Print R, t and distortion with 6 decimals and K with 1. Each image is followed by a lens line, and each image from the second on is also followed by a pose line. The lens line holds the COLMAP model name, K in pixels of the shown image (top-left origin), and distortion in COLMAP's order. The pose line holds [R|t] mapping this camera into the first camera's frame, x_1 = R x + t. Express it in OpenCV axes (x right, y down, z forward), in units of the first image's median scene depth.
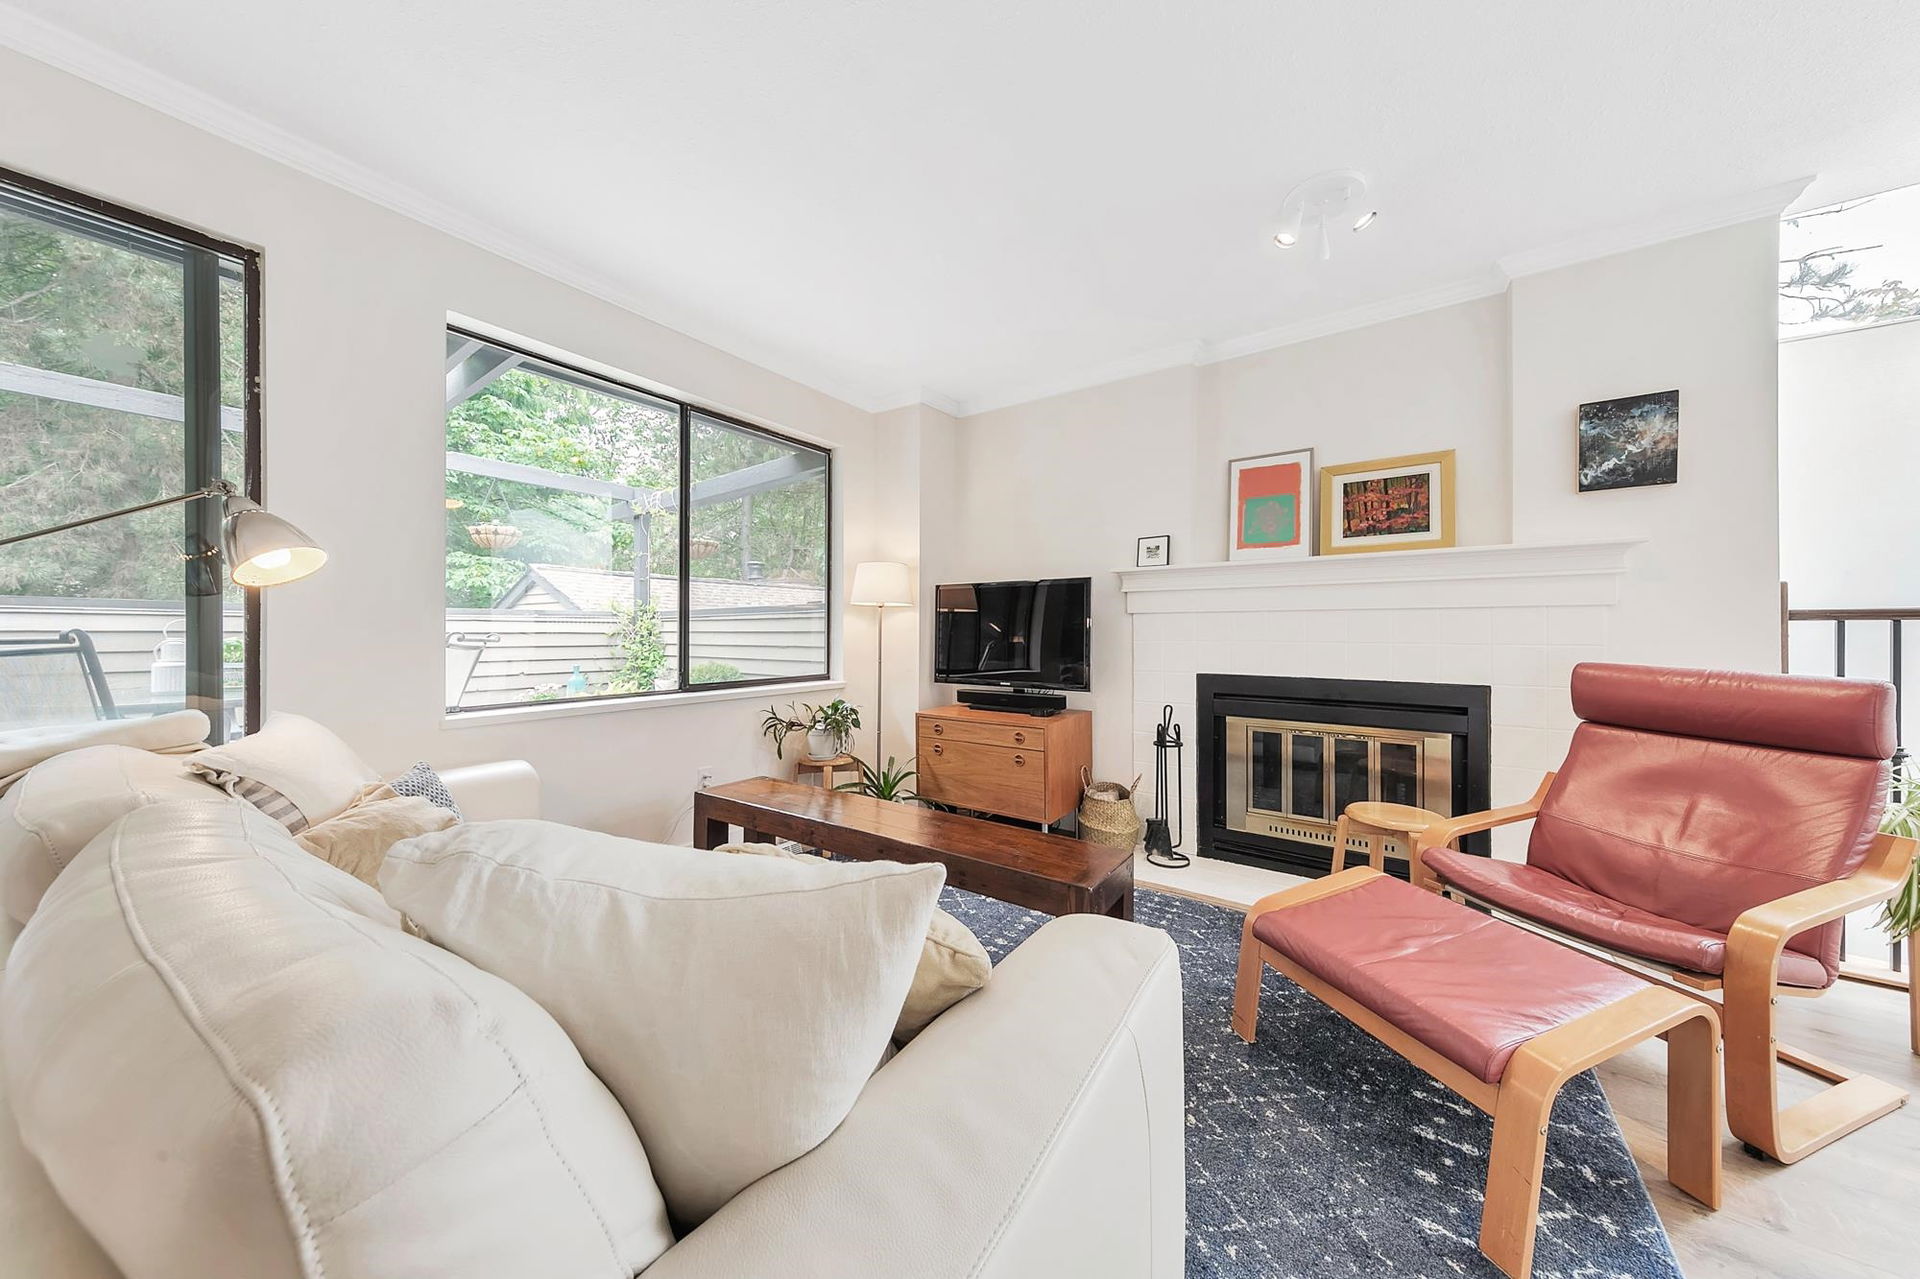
lens RADIAL K [[616.3, 0, 957.1], [0, 616.3, 631.5], [0, 0, 1]] dist [0.006886, 0.000131]
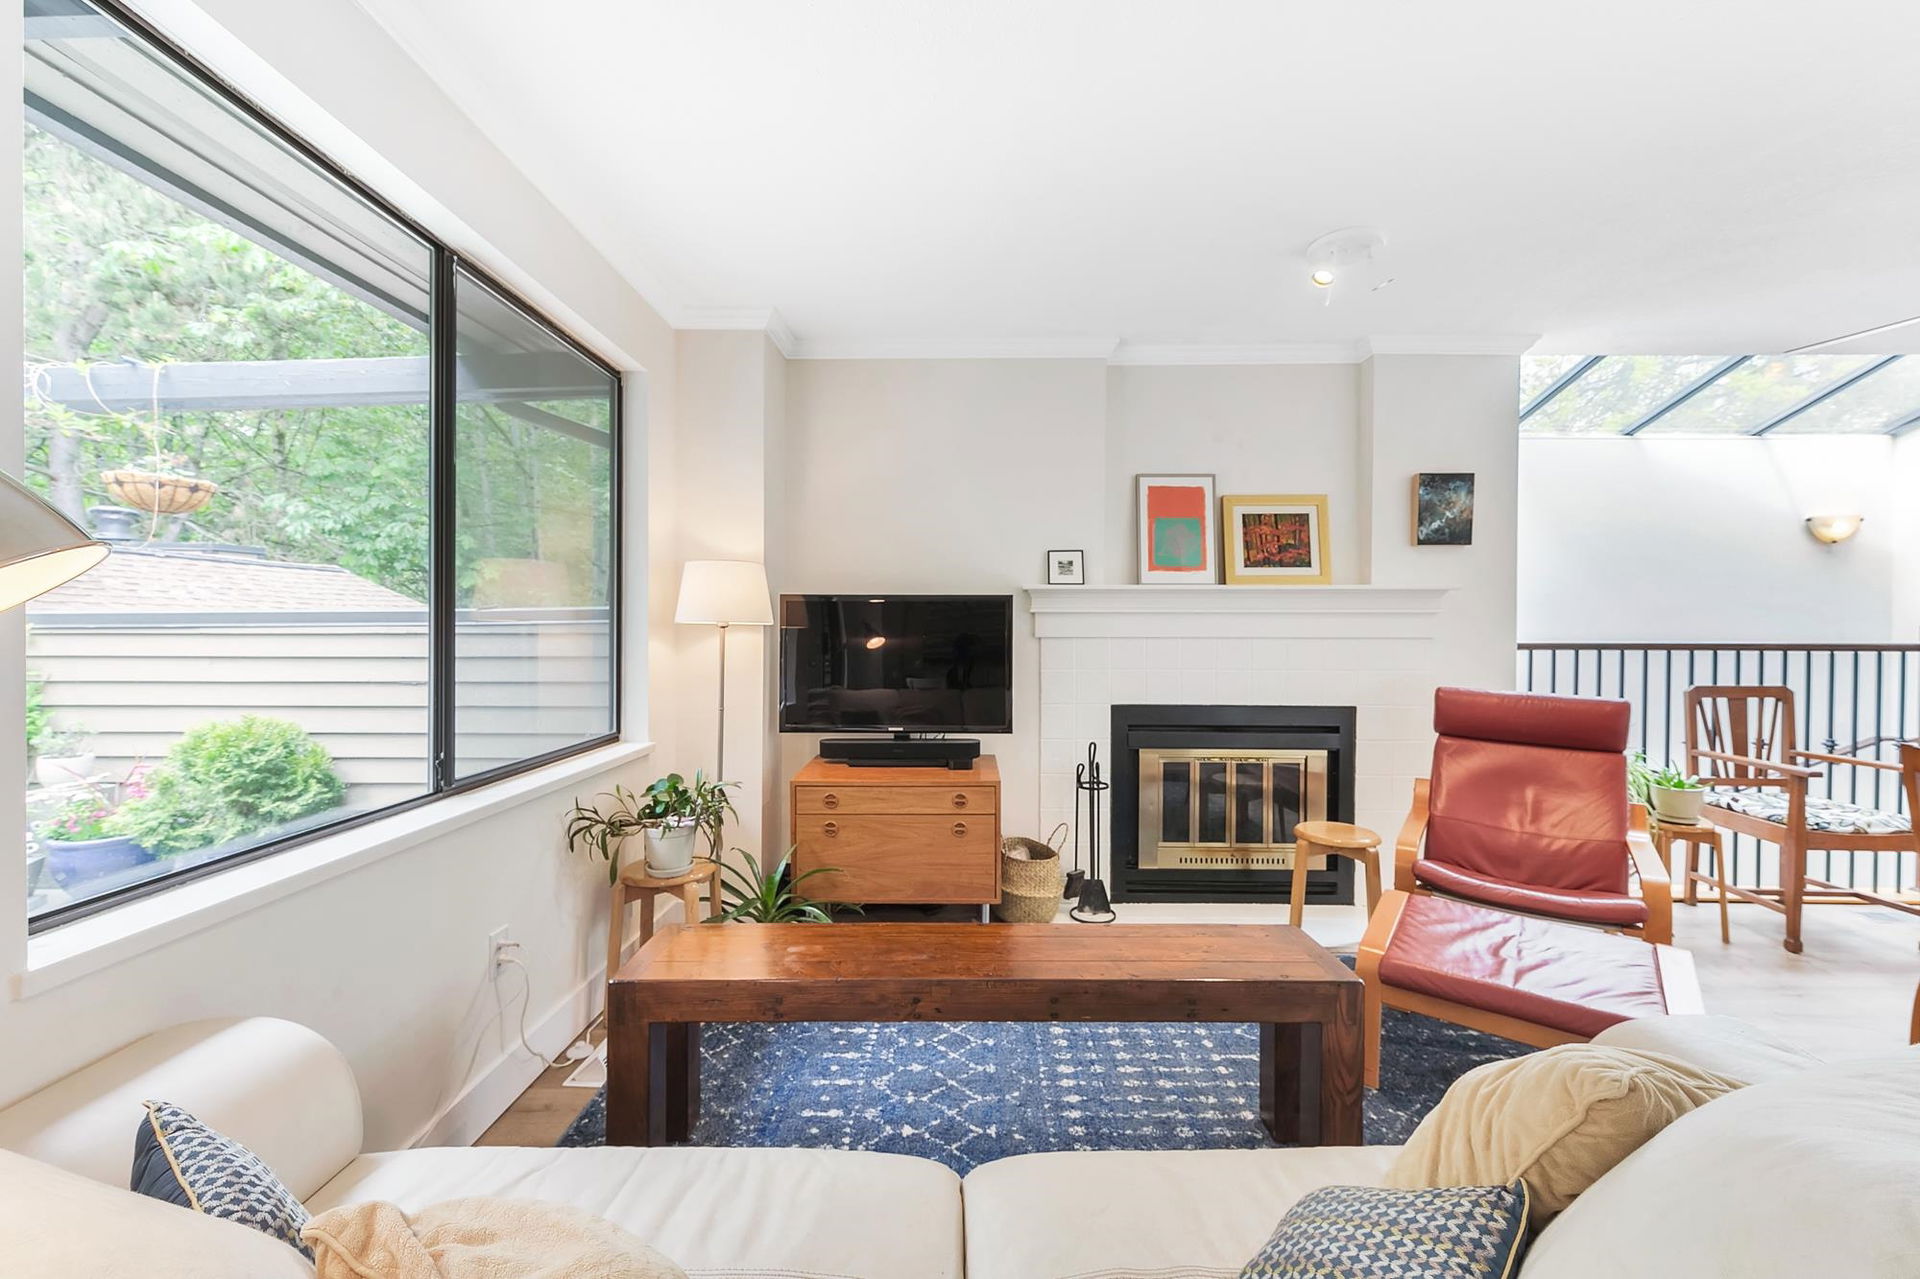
lens RADIAL K [[745.5, 0, 948.5], [0, 745.5, 646.2], [0, 0, 1]] dist [0.000530, -0.000860]
pose [[0.825155, -0.011613, 0.564787, -0.460569], [-0.000590, 0.999770, 0.021418, -0.044978], [-0.564906, -0.018007, 0.824958, 0.244938]]
